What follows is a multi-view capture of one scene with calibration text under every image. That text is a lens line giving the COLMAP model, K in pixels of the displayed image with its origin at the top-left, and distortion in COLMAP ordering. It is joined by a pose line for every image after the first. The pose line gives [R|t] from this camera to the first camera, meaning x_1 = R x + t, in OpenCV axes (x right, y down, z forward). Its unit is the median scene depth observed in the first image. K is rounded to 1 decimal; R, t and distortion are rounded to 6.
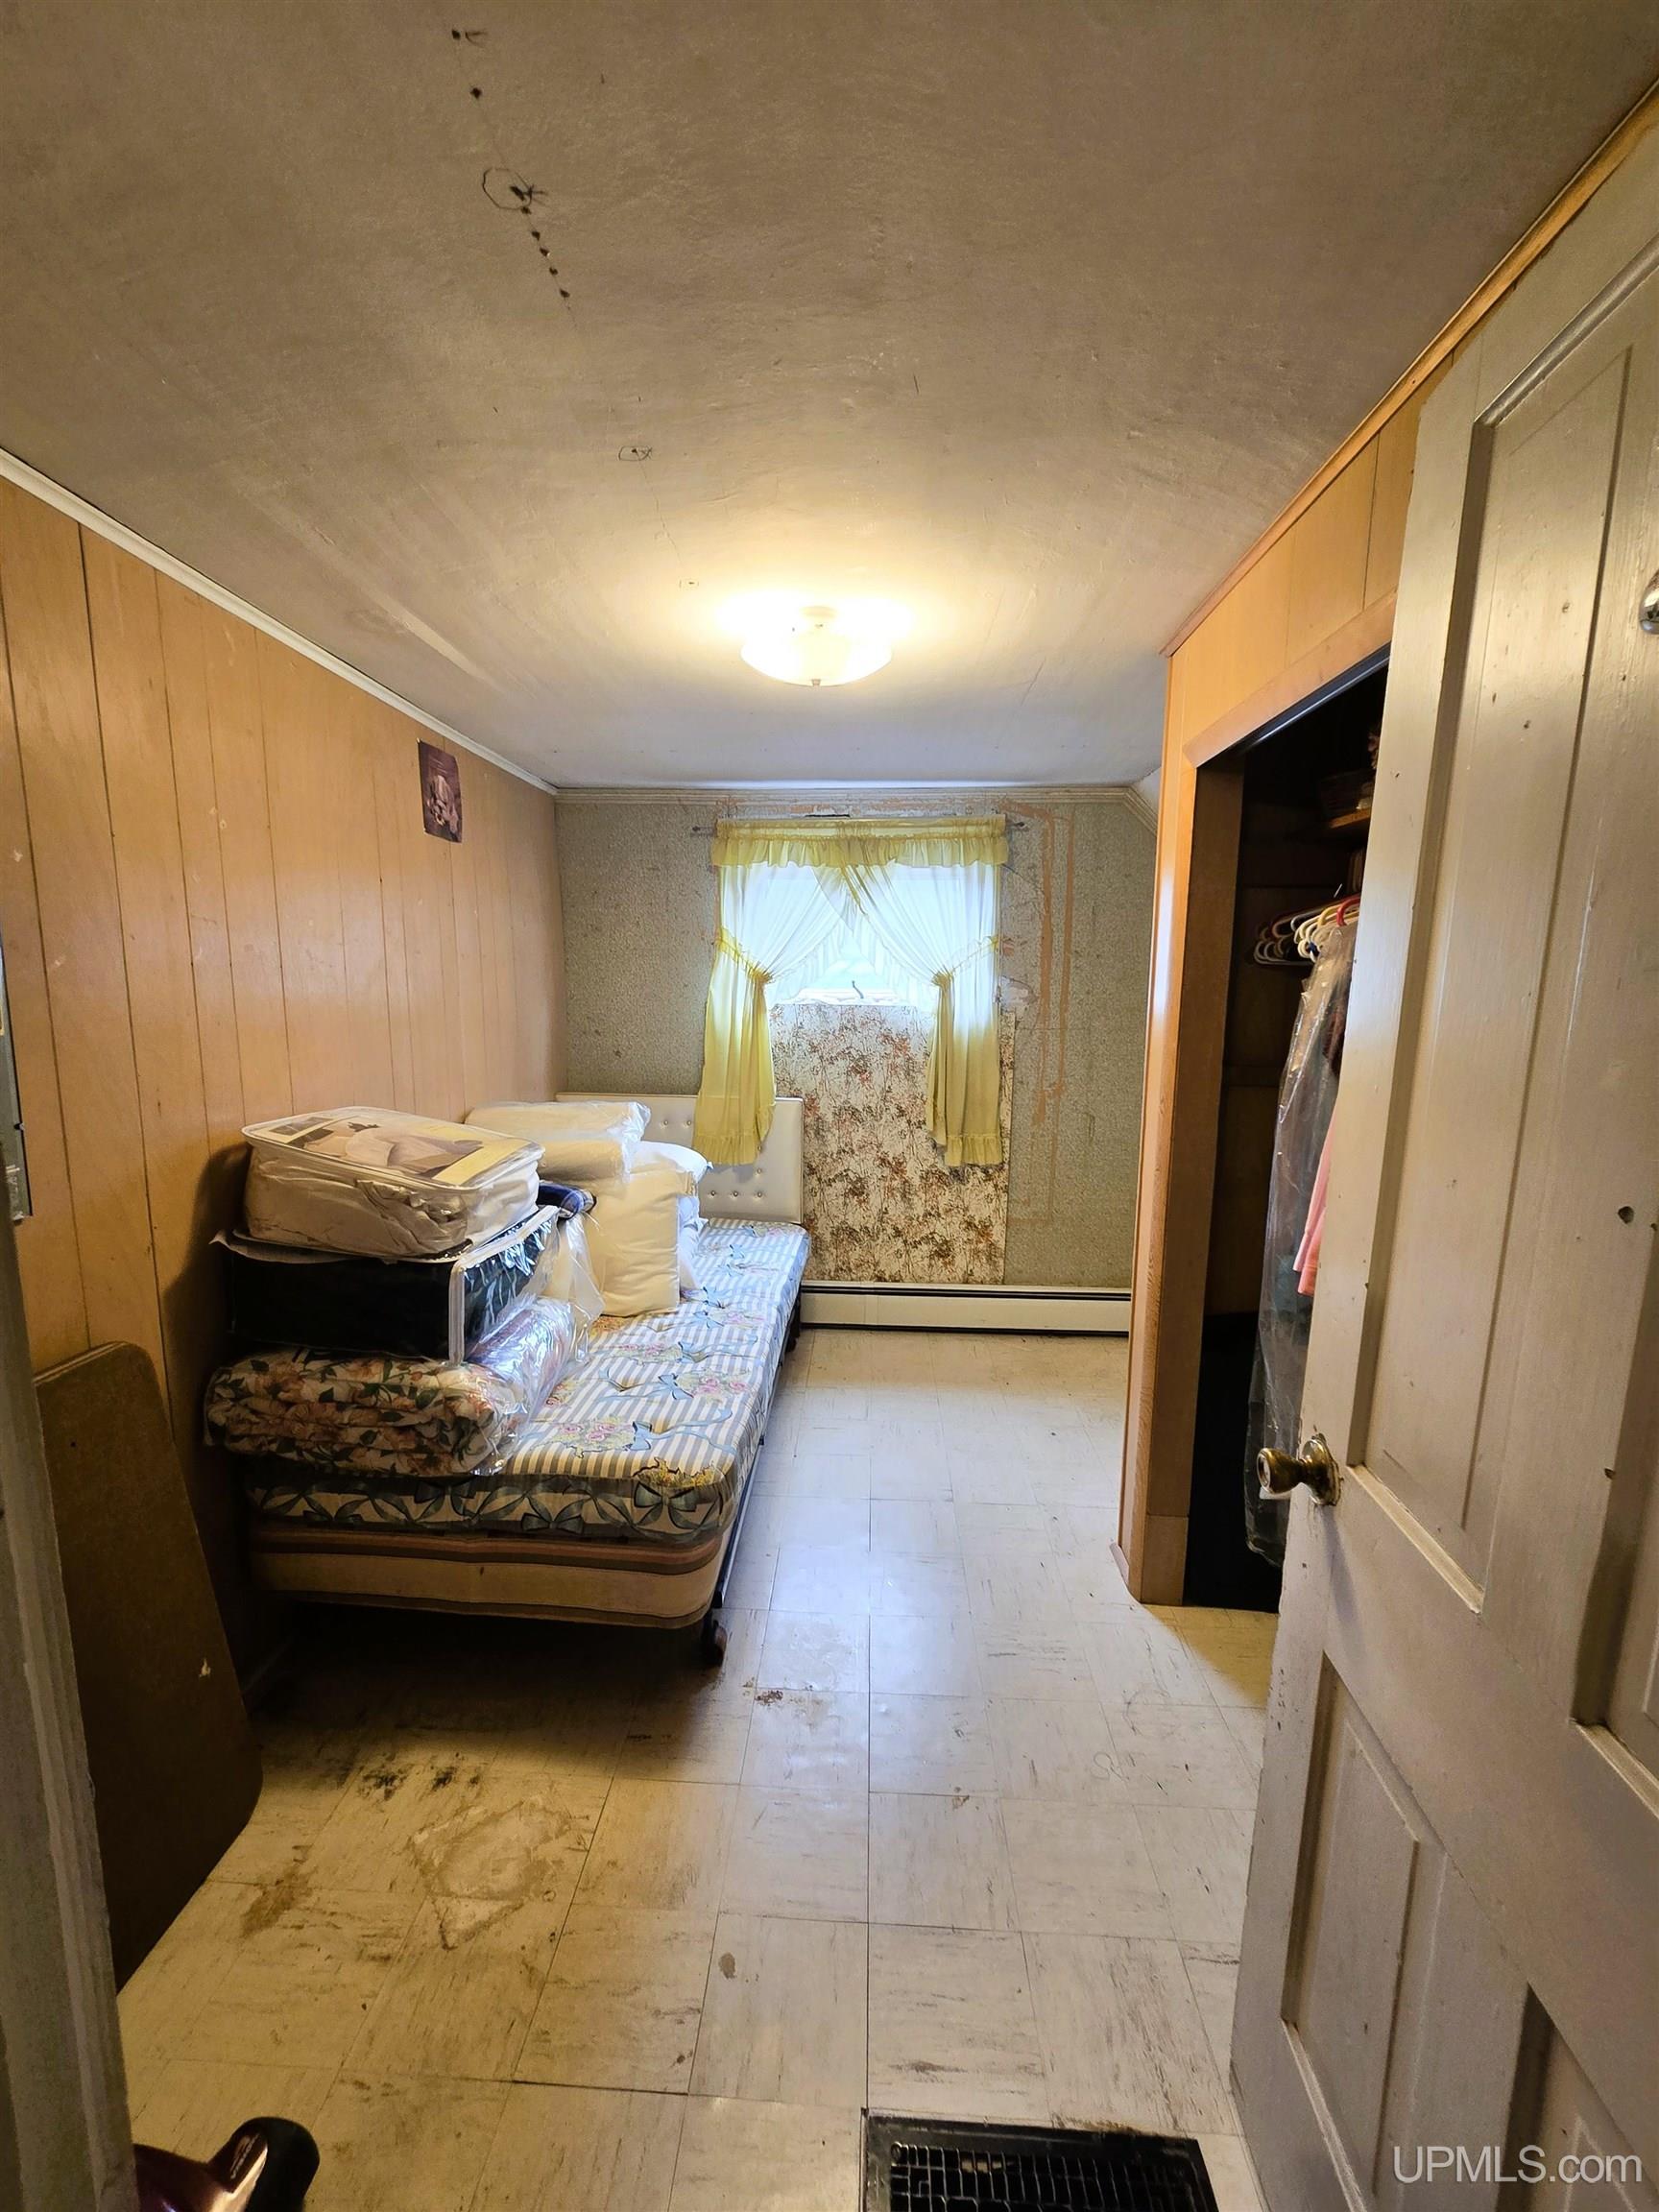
lens RADIAL K [[907.1, 0, 829.5], [0, 907.1, 1117.6], [0, 0, 1]] dist [-0.013281, 0.009145]
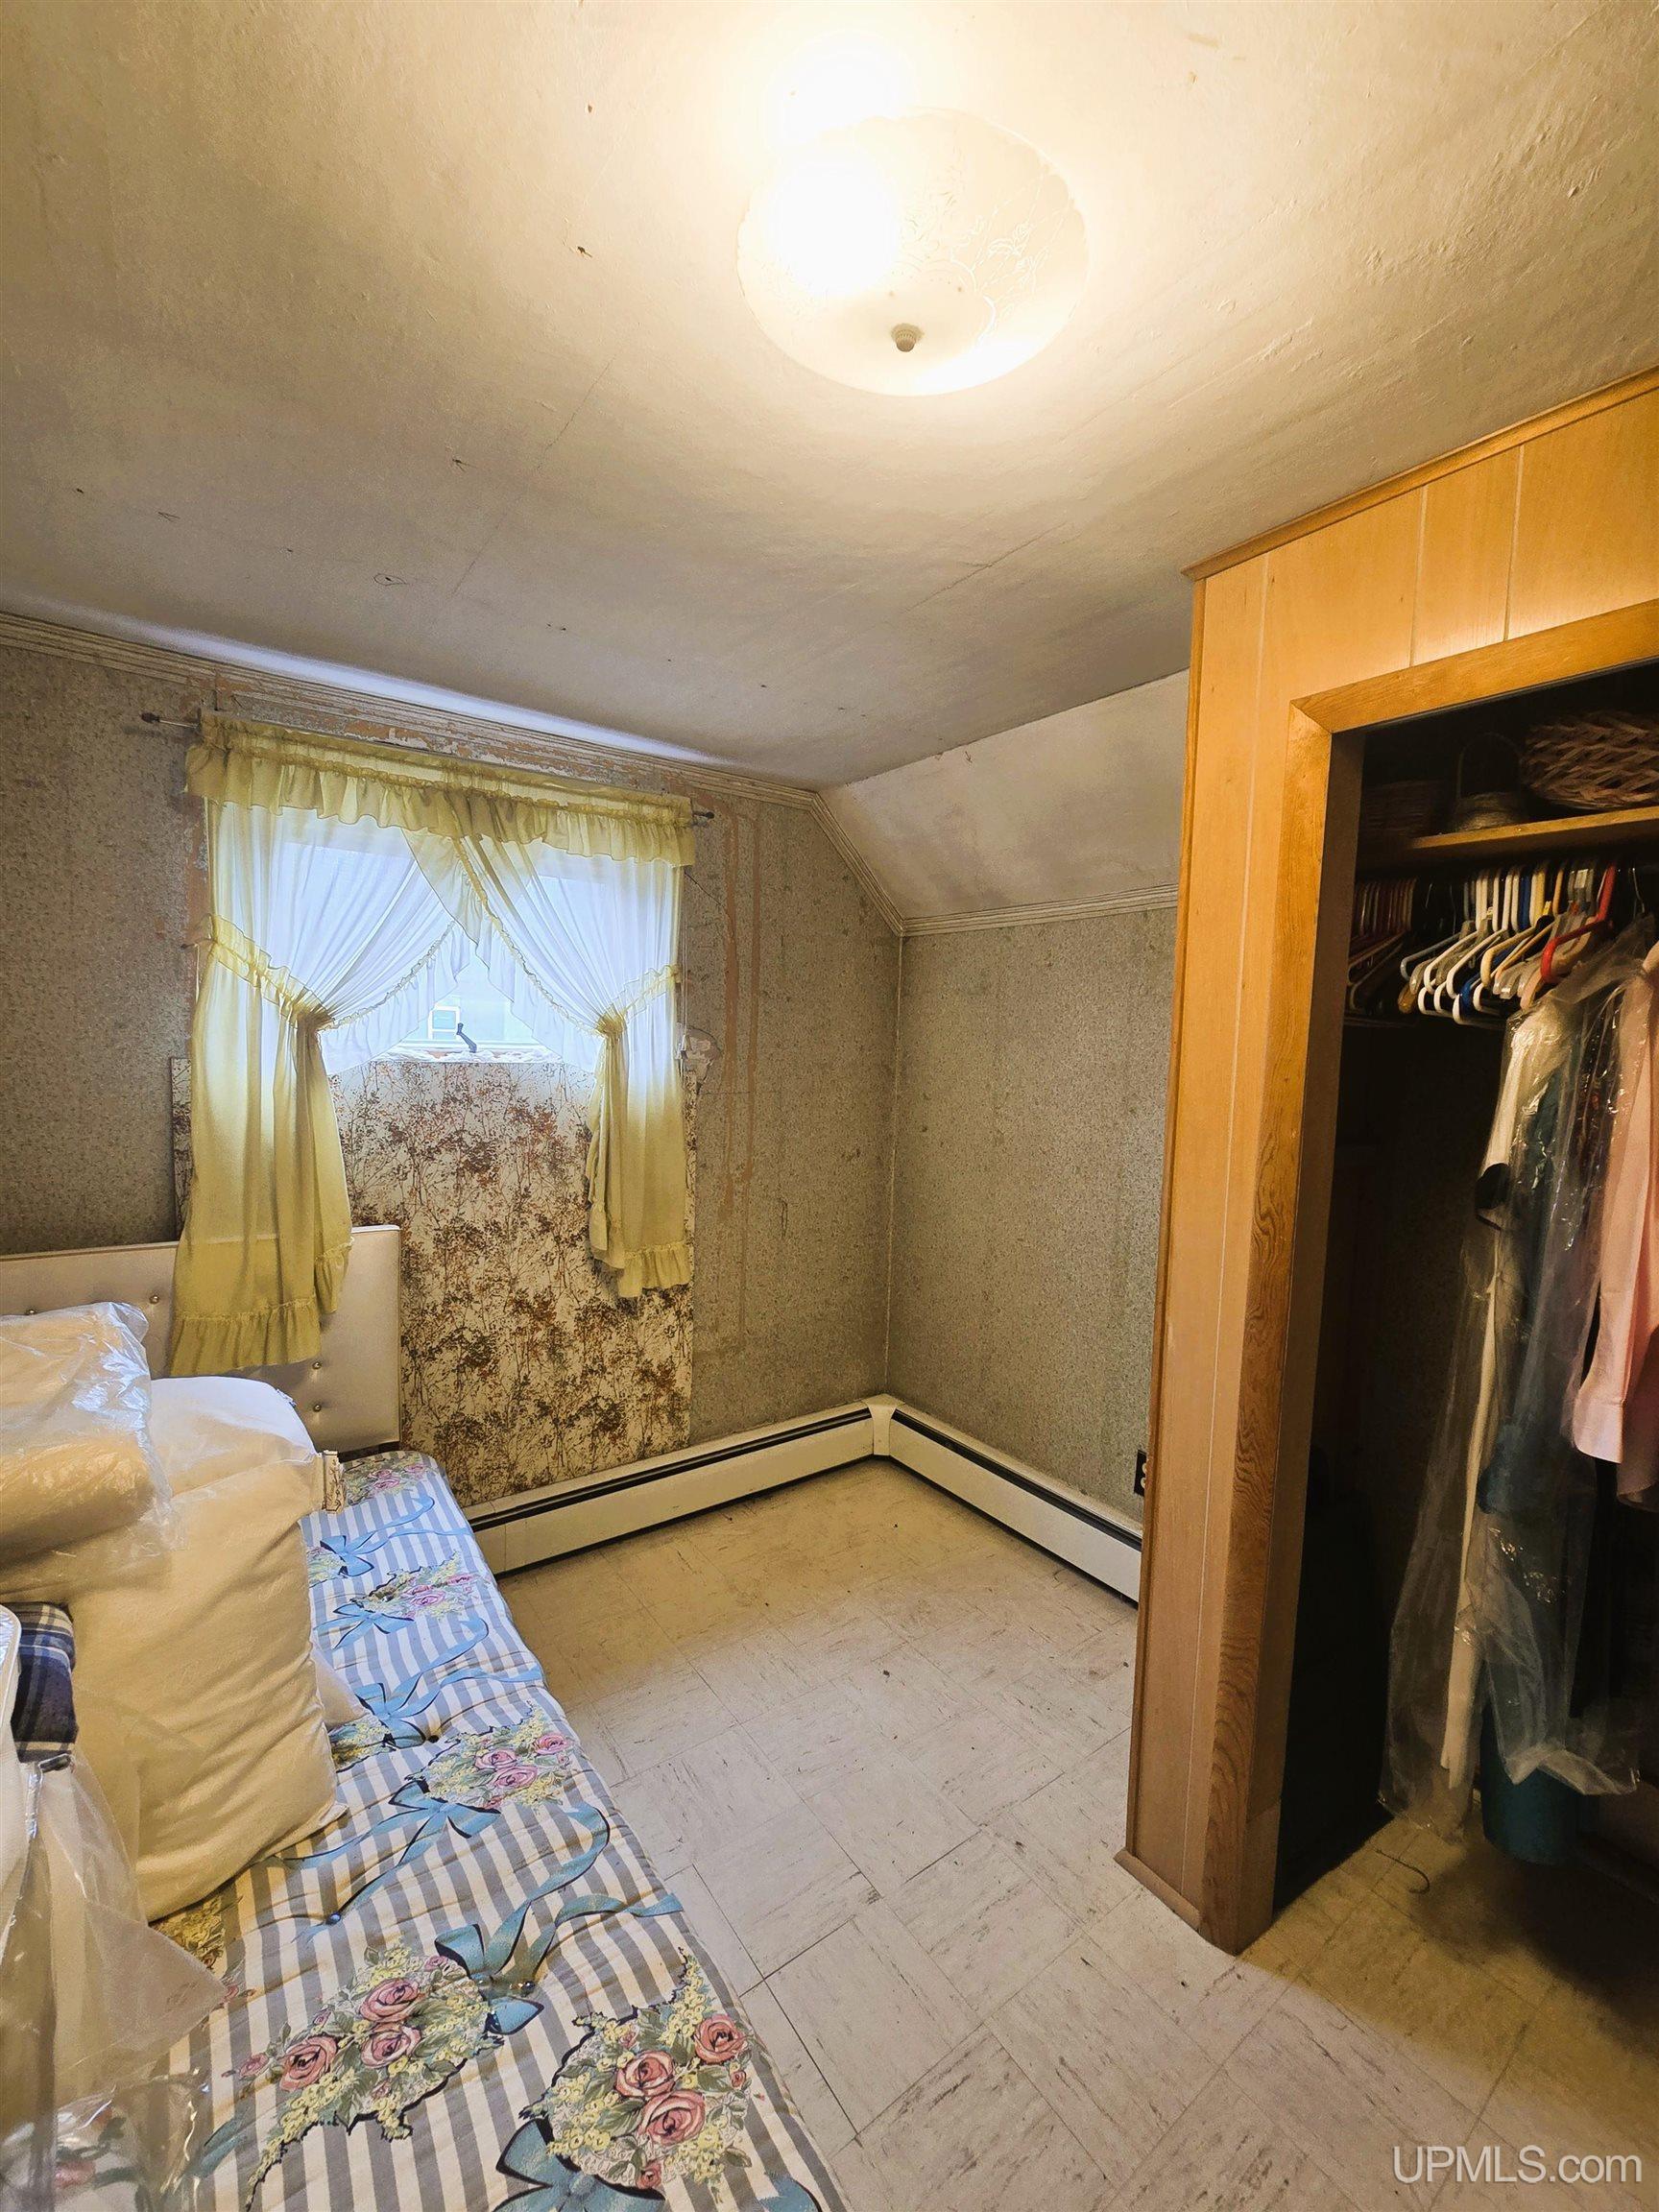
lens RADIAL K [[907.1, 0, 829.5], [0, 907.1, 1117.6], [0, 0, 1]] dist [-0.013281, 0.009145]
pose [[0.778221, -0.041791, 0.626599, -0.169967], [0.071410, 0.997200, -0.022181, -0.055374], [-0.623918, 0.062007, 0.779026, 0.367342]]
